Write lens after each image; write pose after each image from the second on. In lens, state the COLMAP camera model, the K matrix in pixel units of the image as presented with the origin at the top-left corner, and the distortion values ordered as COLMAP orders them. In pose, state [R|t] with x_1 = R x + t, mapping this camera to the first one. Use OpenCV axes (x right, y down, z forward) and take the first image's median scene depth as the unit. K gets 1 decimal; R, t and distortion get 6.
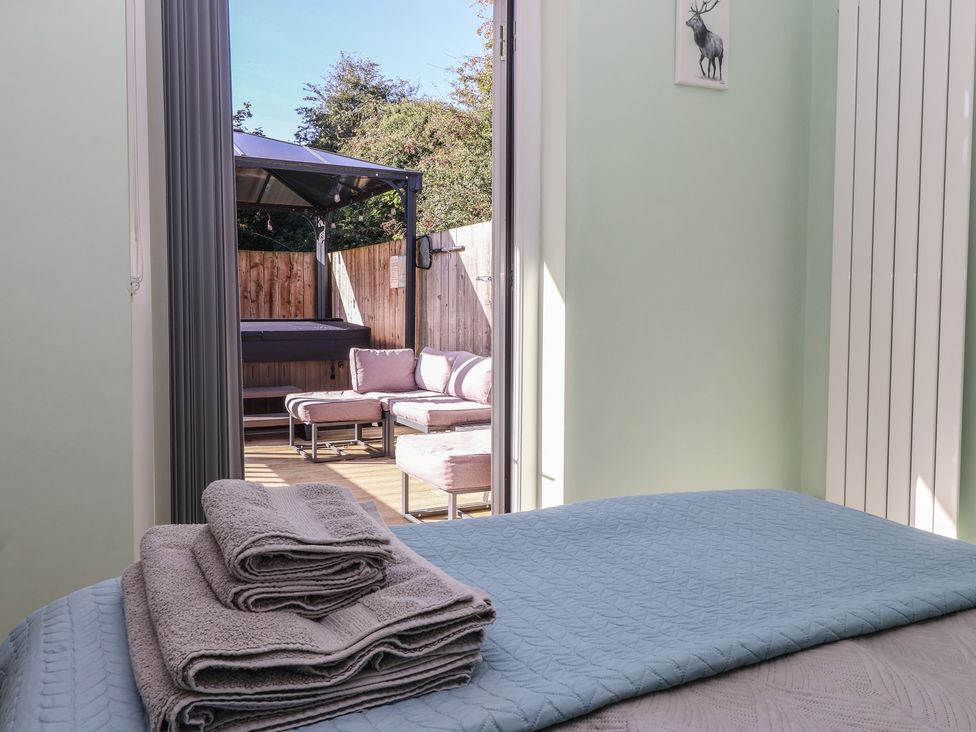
lens RADIAL K [[809.4, 0, 489.1], [0, 809.4, 366.1], [0, 0, 1]] dist [0.008217, -0.009545]
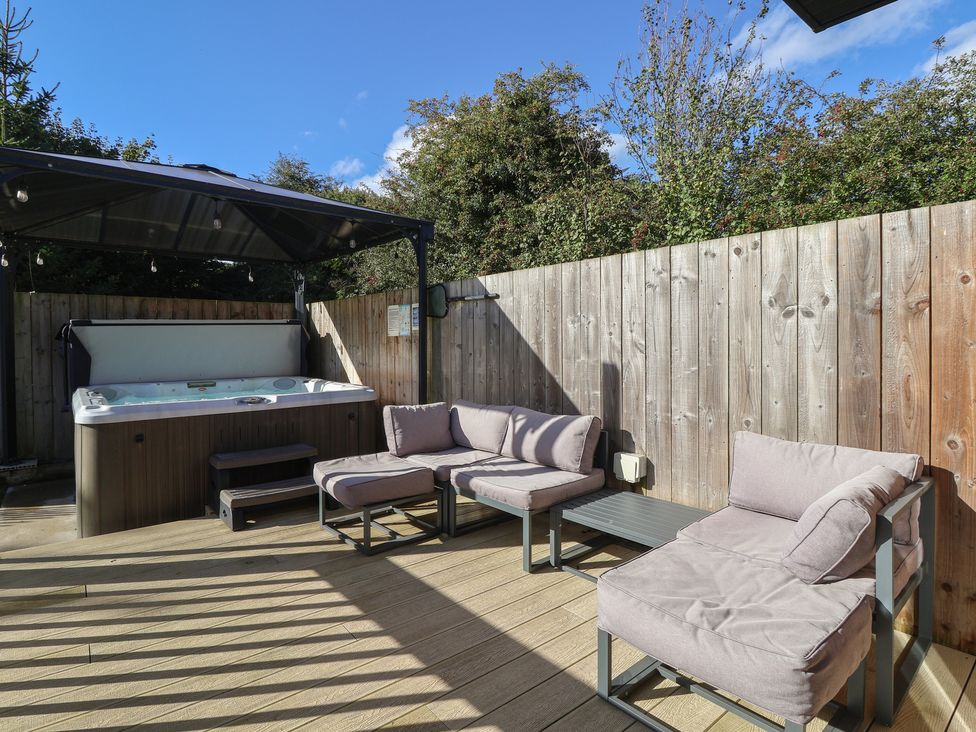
lens RADIAL K [[538.4, 0, 487.9], [0, 538.4, 356.6], [0, 0, 1]] dist [-0.014753, -0.004236]
pose [[0.976295, -0.019702, 0.215546, -0.168718], [0.029629, 0.998639, -0.042920, -0.042844], [-0.214407, 0.048289, 0.975550, 0.351684]]
